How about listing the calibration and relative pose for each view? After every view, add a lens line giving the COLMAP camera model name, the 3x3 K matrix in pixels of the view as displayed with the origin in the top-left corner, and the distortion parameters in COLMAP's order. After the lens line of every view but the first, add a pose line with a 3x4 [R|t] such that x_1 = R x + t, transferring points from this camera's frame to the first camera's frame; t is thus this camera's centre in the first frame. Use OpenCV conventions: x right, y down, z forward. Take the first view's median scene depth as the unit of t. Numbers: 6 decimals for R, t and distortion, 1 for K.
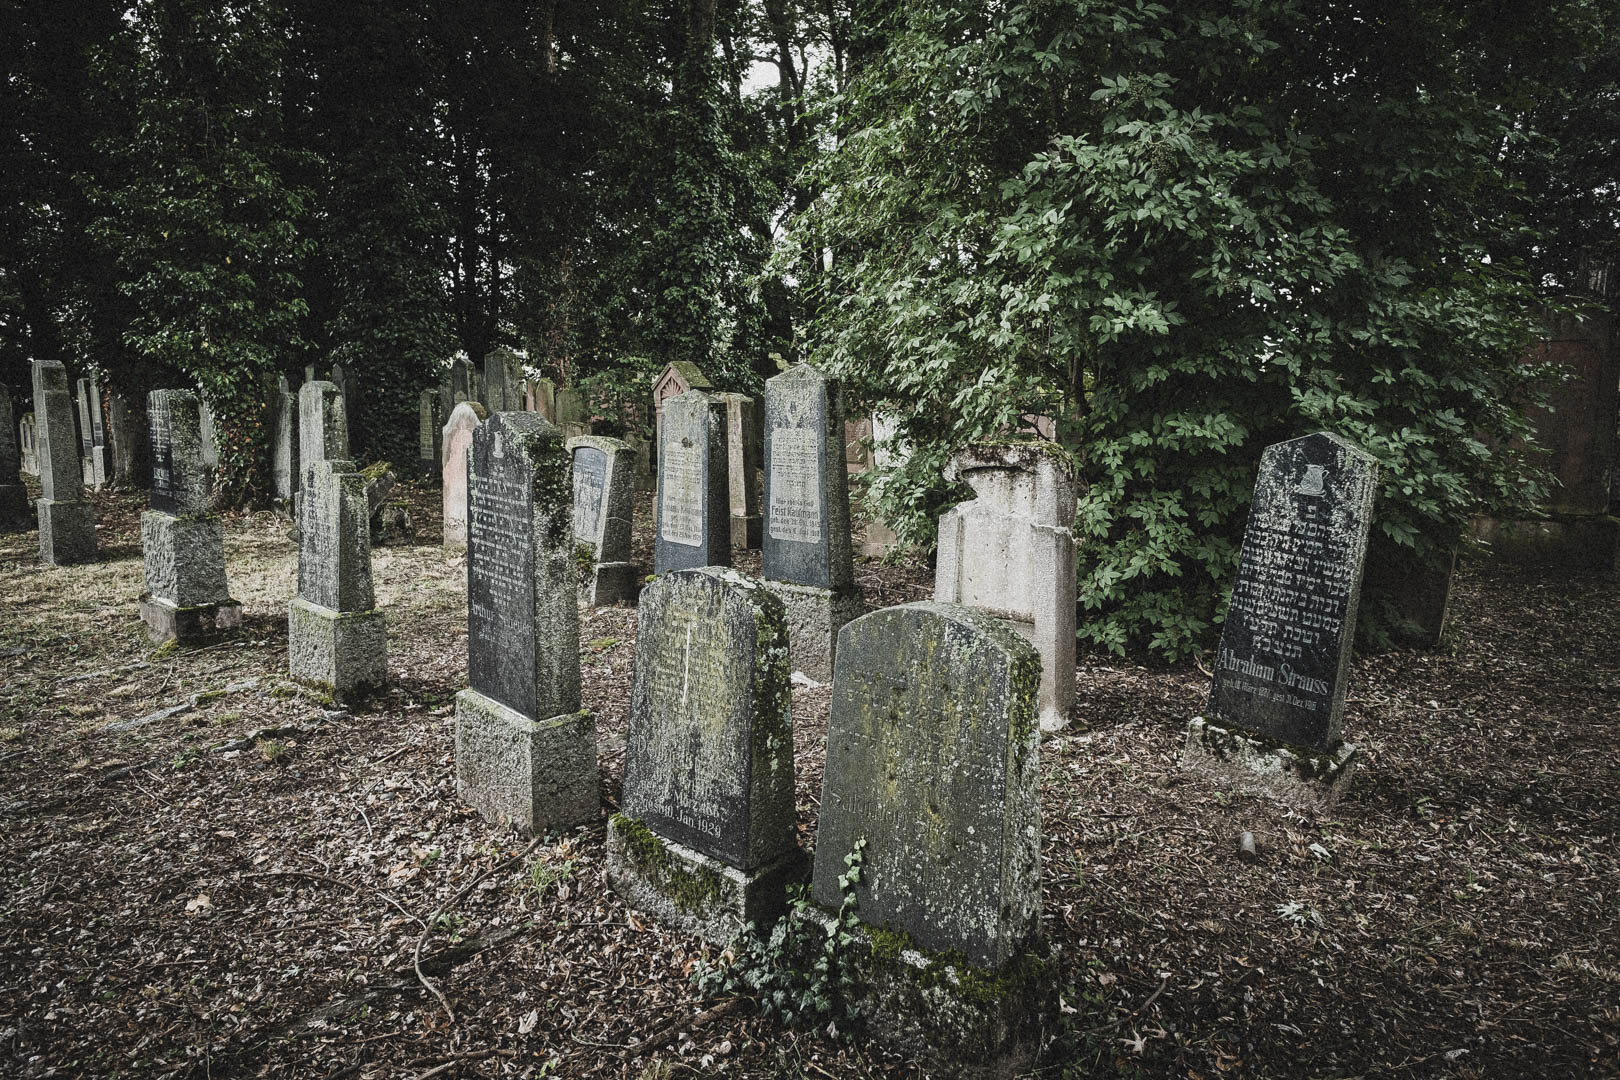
lens RADIAL K [[981.4, 0, 811.1], [0, 981.4, 538.9], [0, 0, 1]] dist [-0.000820, -0.000086]
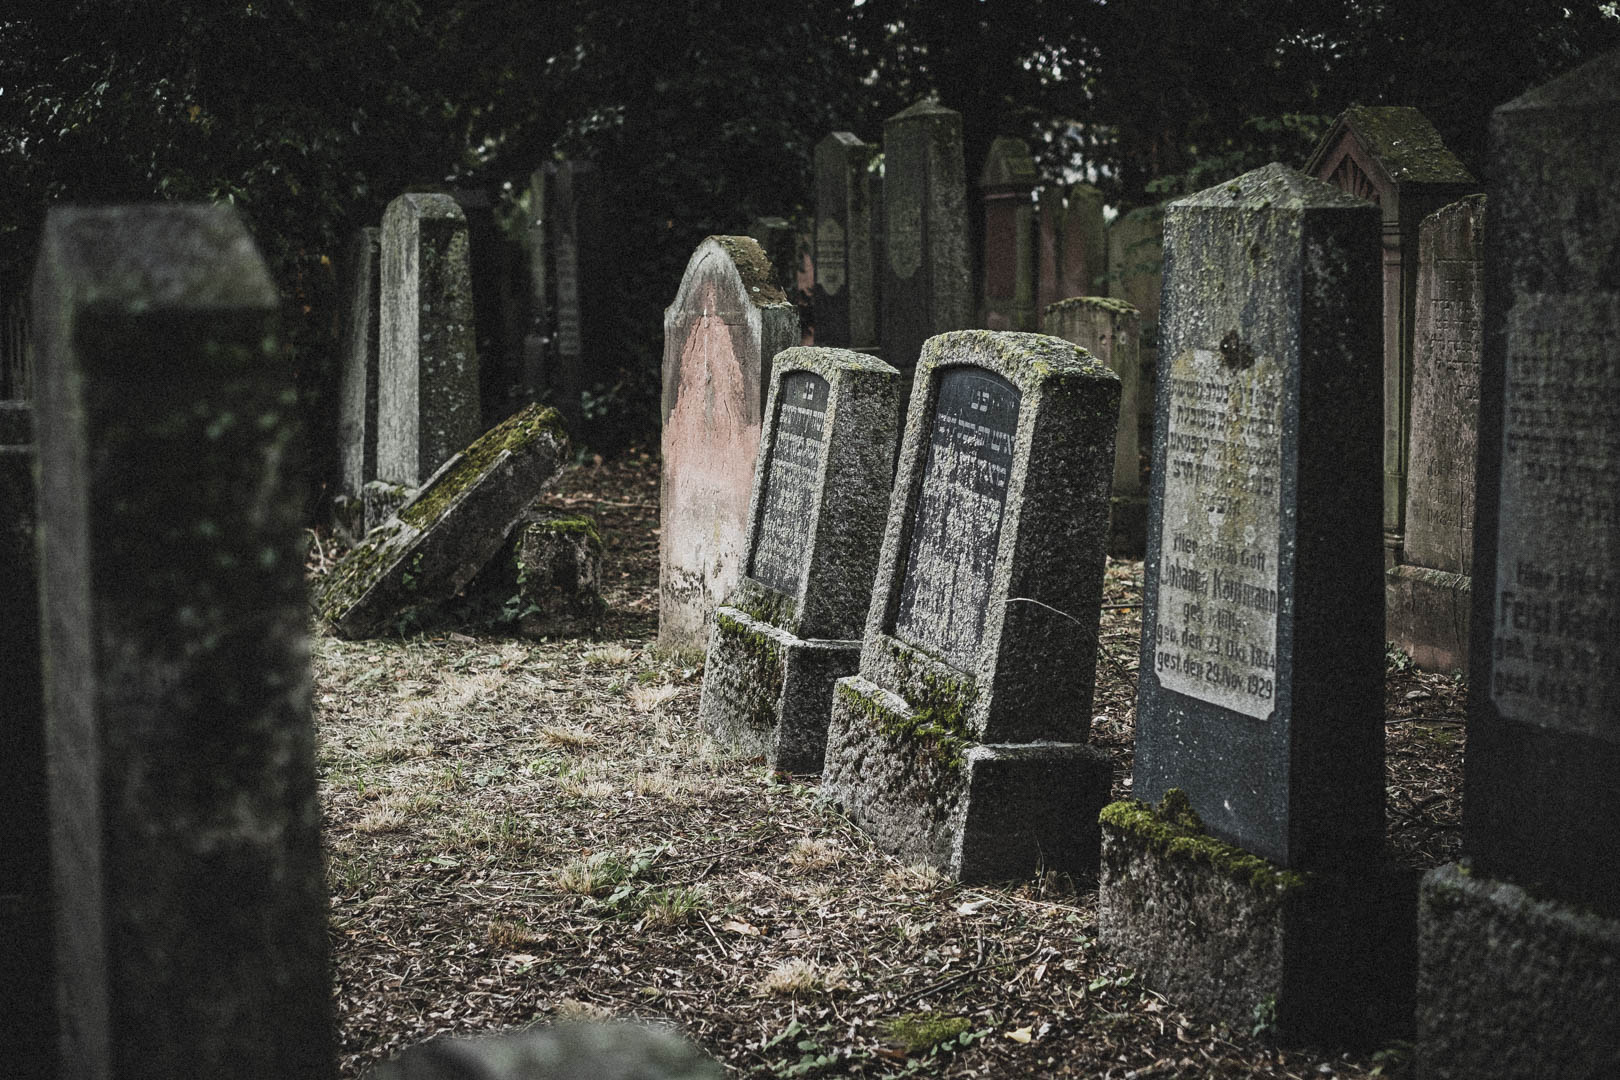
lens RADIAL K [[2464.4, 0, 810.0], [0, 2464.4, 543.4], [0, 0, 1]] dist [-0.001127, 0.000000]
pose [[0.913197, 0.032232, -0.406243, 0.046498], [-0.042007, 0.999002, -0.015165, -0.023892], [0.405348, 0.030913, 0.913639, 0.271462]]
